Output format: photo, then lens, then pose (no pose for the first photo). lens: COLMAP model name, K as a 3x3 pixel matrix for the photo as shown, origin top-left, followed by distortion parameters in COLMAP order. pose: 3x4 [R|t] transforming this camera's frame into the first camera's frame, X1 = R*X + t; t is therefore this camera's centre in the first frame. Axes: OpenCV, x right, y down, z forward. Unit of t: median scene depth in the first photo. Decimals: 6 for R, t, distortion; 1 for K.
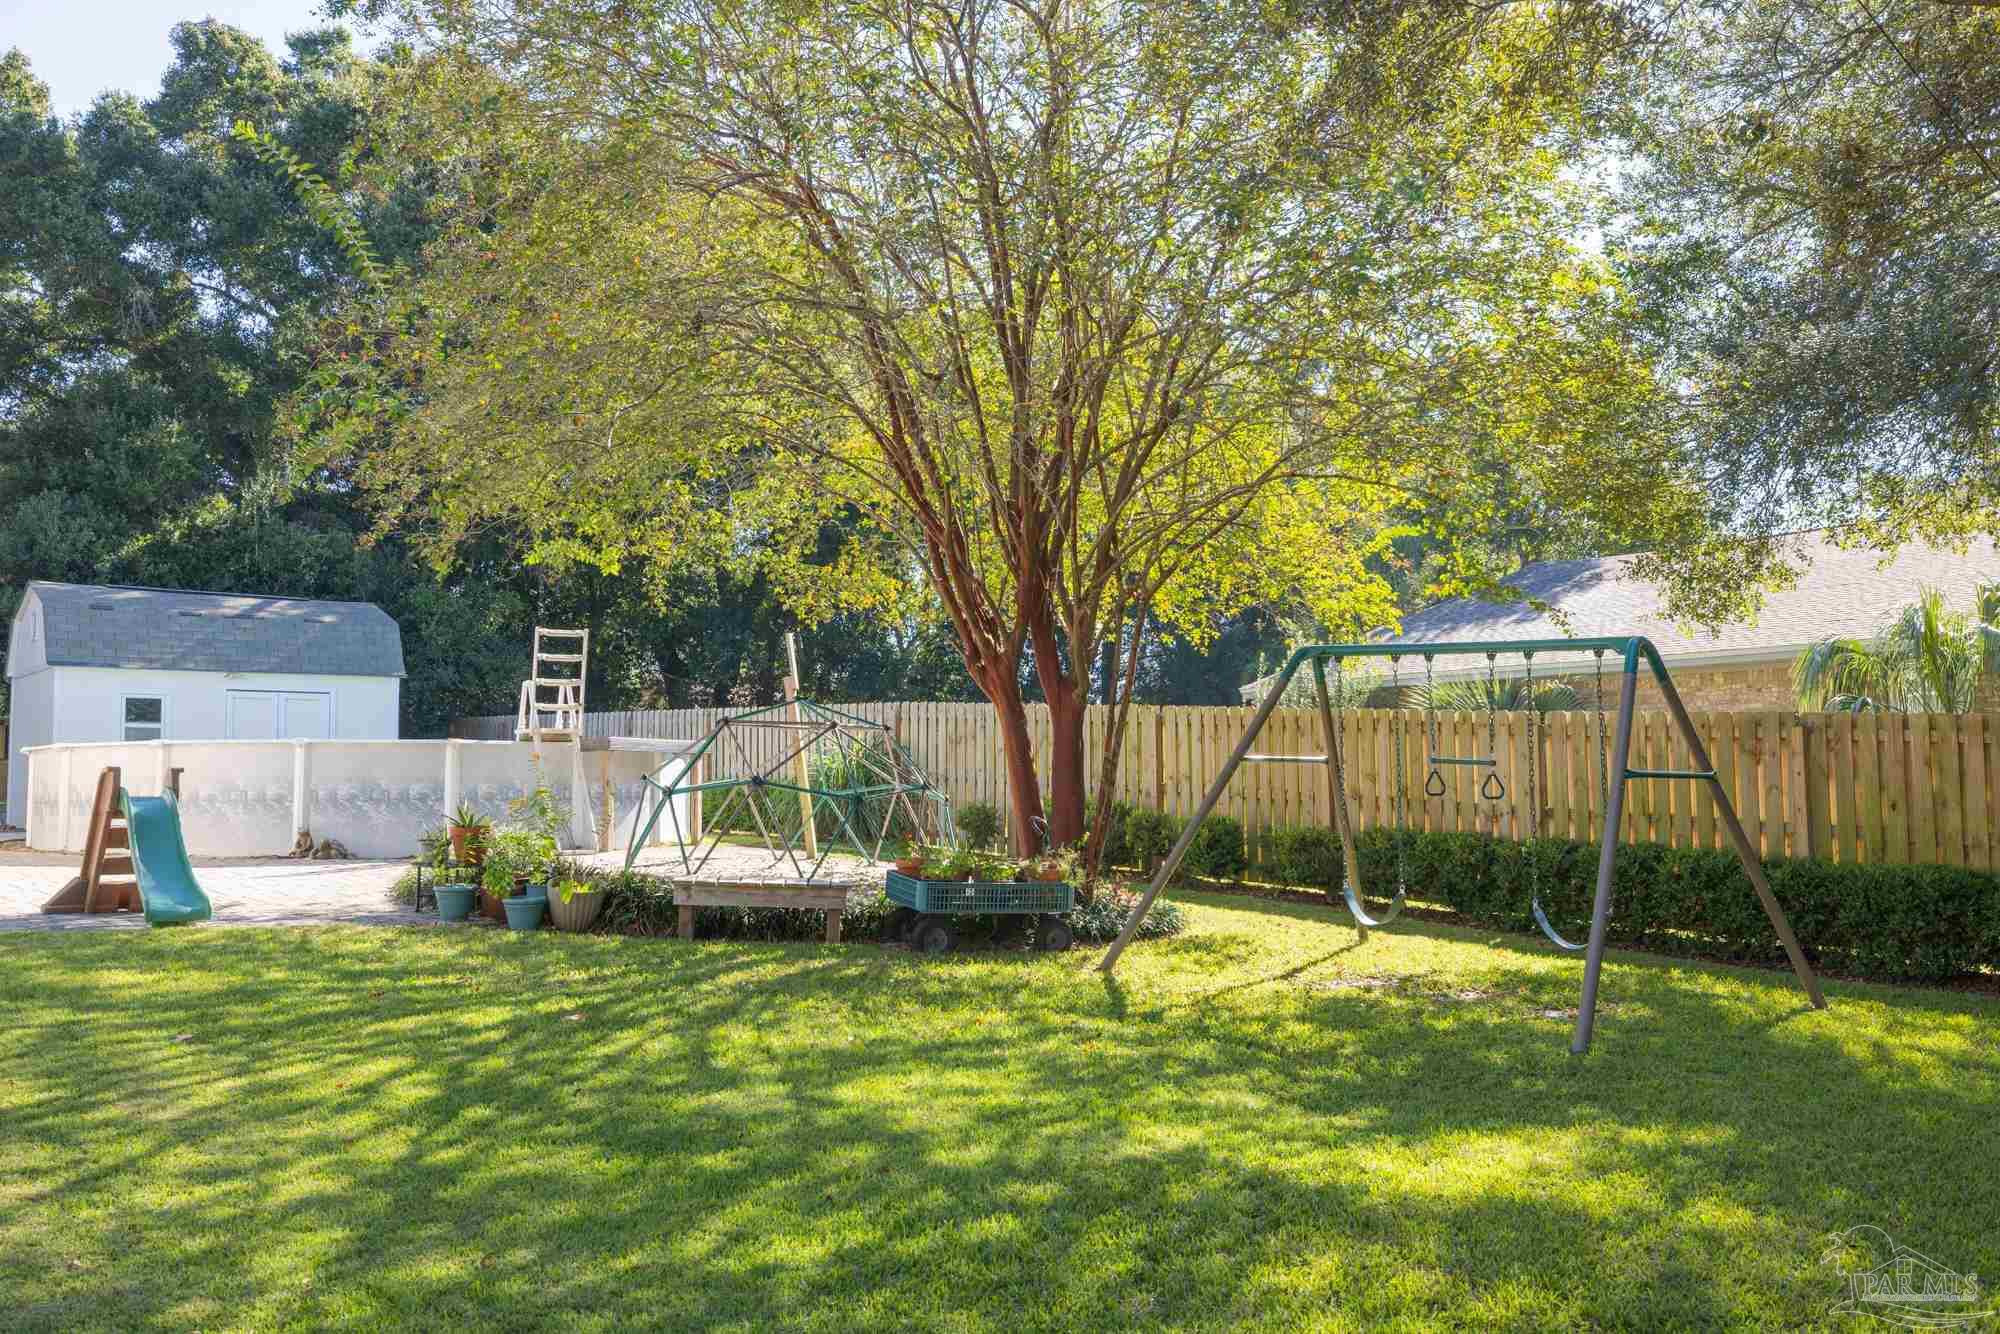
lens RADIAL K [[1657.6, 0, 999.0], [0, 1657.6, 656.4], [0, 0, 1]] dist [0.002235, -0.006203]
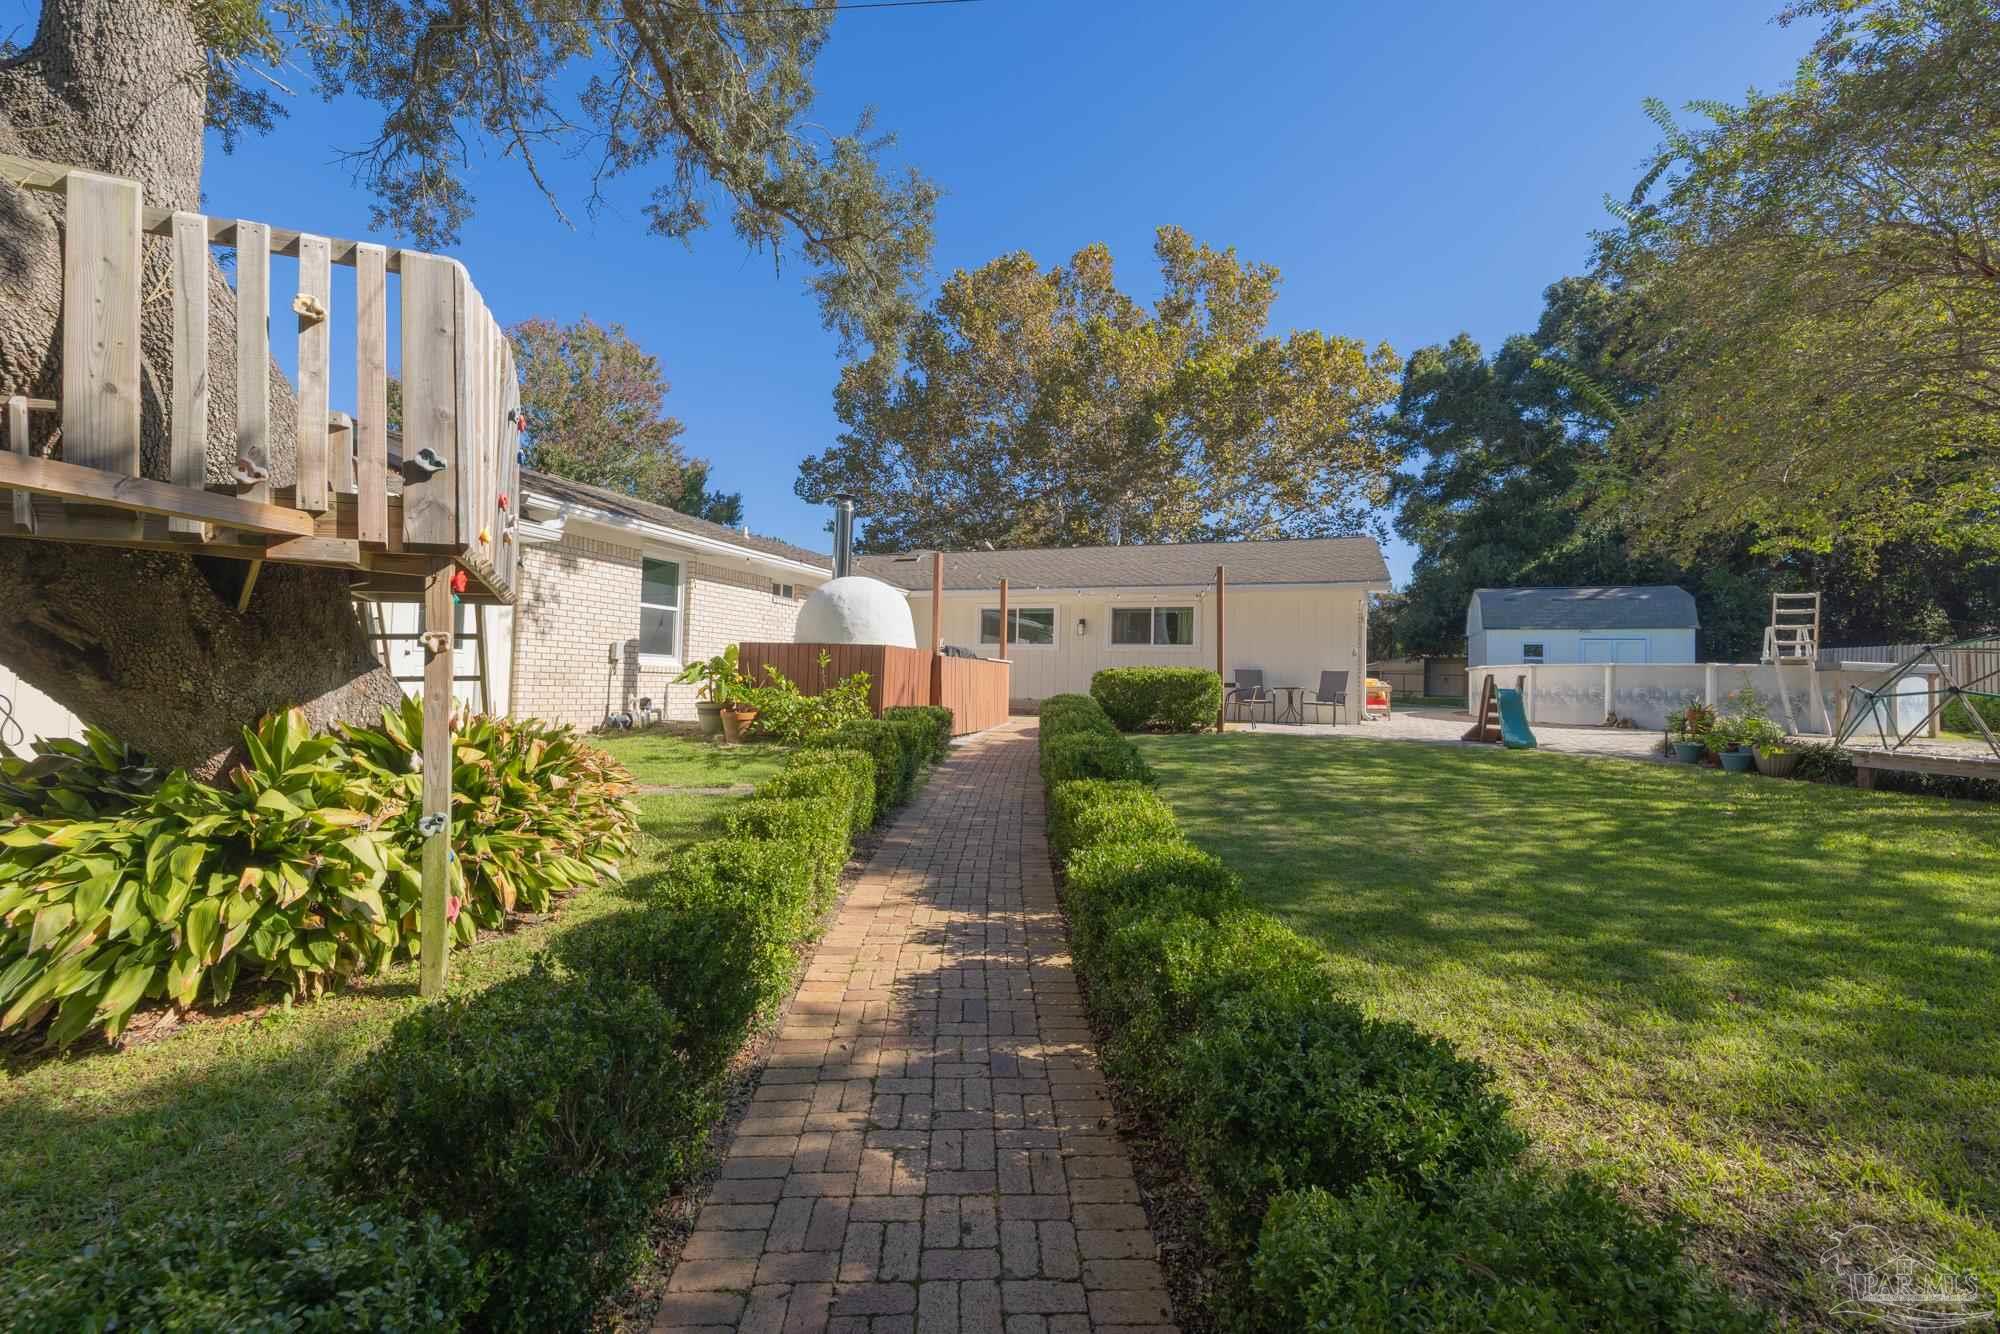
lens RADIAL K [[861.3, 0, 998.5], [0, 861.3, 674.9], [0, 0, 1]] dist [-0.000020, -0.000021]
pose [[0.487736, 0.005500, -0.872974, 0.082159], [0.044028, 0.998553, 0.030891, 0.002457], [0.871880, -0.053502, 0.486788, -0.064236]]
